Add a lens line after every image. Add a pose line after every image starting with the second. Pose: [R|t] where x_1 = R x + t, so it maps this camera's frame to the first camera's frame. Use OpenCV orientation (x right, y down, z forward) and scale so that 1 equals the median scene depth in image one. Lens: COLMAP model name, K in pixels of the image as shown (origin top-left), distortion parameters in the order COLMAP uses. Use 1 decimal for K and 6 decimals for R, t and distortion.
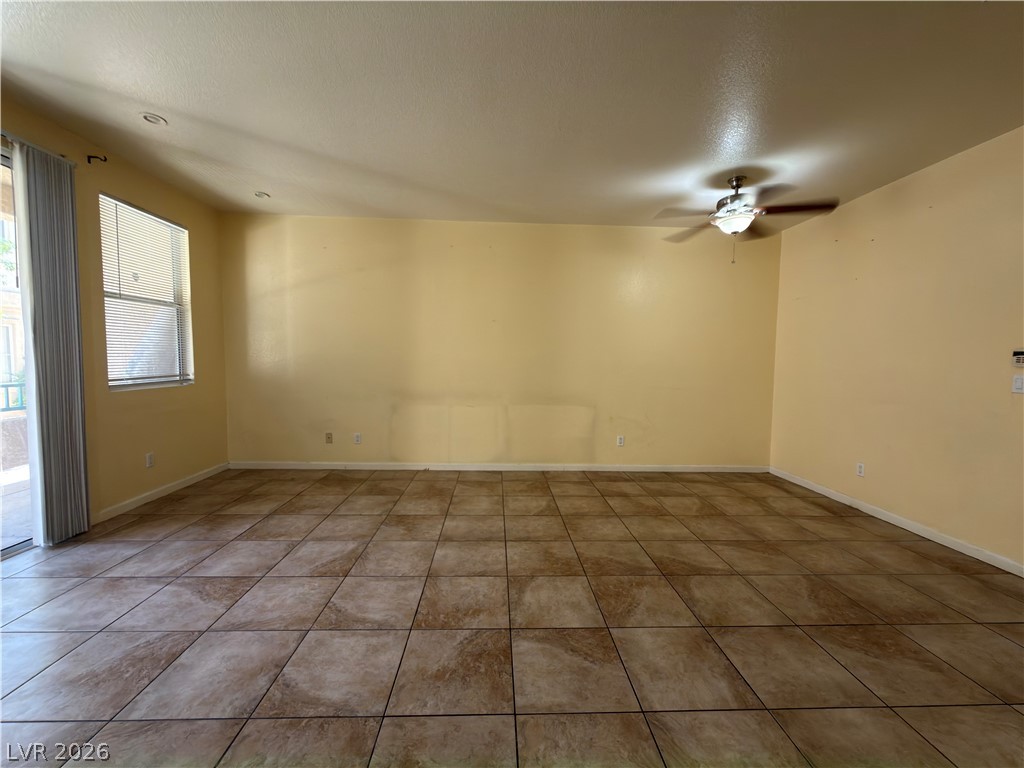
lens RADIAL K [[408.9, 0, 512.5], [0, 408.9, 385.1], [0, 0, 1]] dist [0.001197, -0.000163]
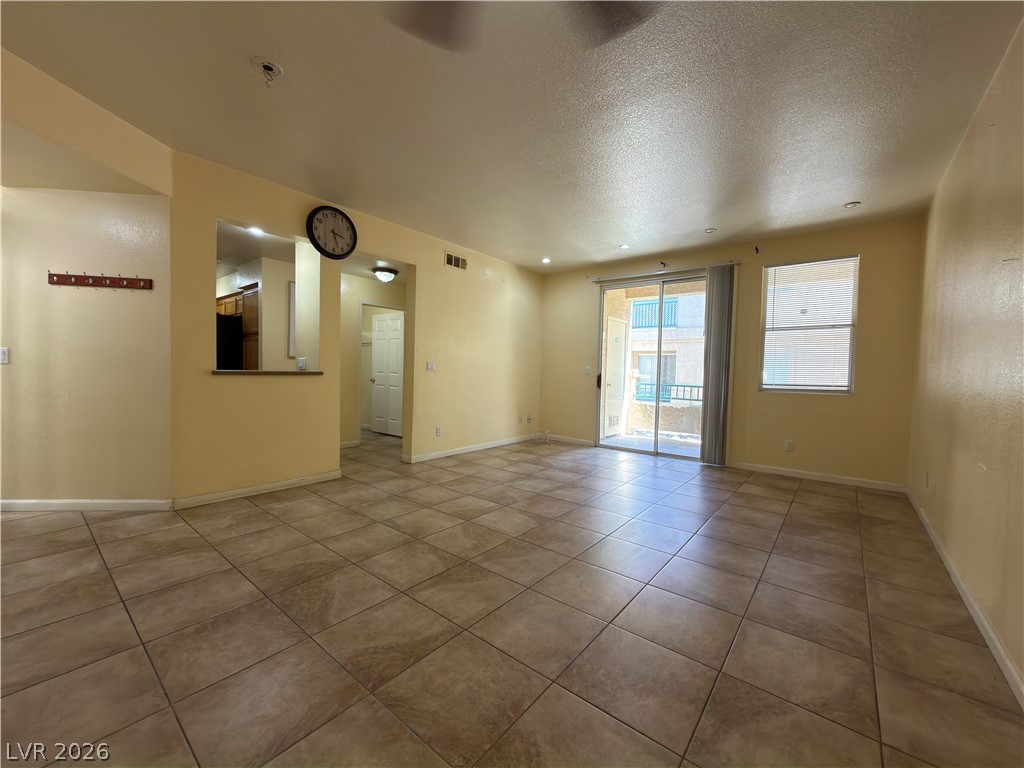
lens RADIAL K [[408.9, 0, 512.2], [0, 408.9, 382.8], [0, 0, 1]] dist [0.001197, -0.000163]
pose [[-0.662059, -0.008316, -0.749405, 1.017081], [-0.081590, 0.994795, 0.061041, -0.044075], [0.744997, 0.101557, -0.659292, 1.639987]]
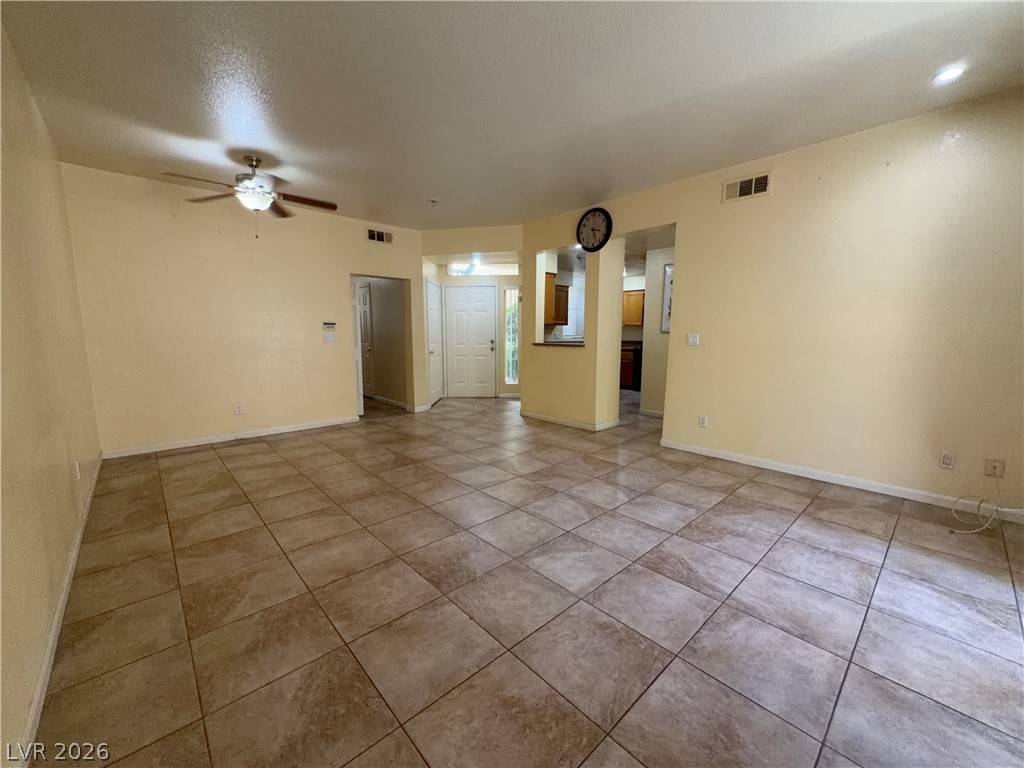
lens RADIAL K [[408.9, 0, 512.5], [0, 408.9, 382.4], [0, 0, 1]] dist [0.001197, -0.000163]
pose [[-0.645871, -0.112786, 0.755069, -1.018116], [0.035506, 0.983519, 0.177282, -0.118705], [-0.762620, 0.141311, -0.631222, 1.628501]]
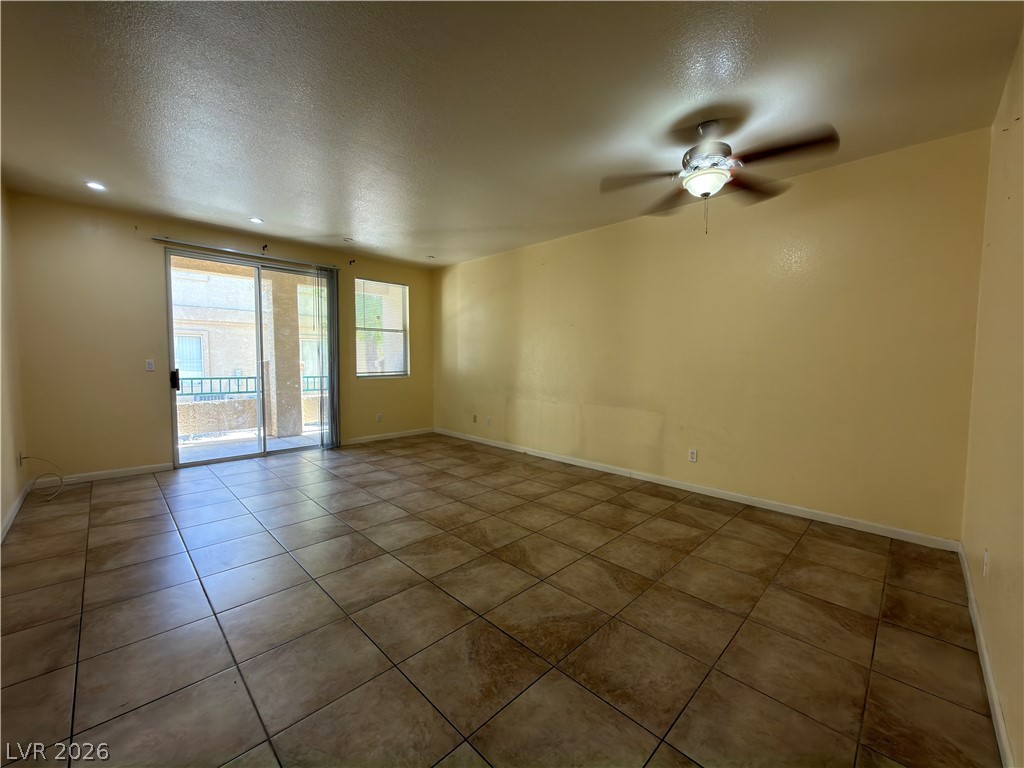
lens RADIAL K [[408.9, 0, 511.8], [0, 408.9, 383.9], [0, 0, 1]] dist [0.001197, -0.000163]
pose [[0.677043, 0.031701, -0.735260, 1.160908], [-0.042410, 0.999092, 0.004024, 0.001665], [0.734720, 0.028458, 0.677773, 0.274012]]
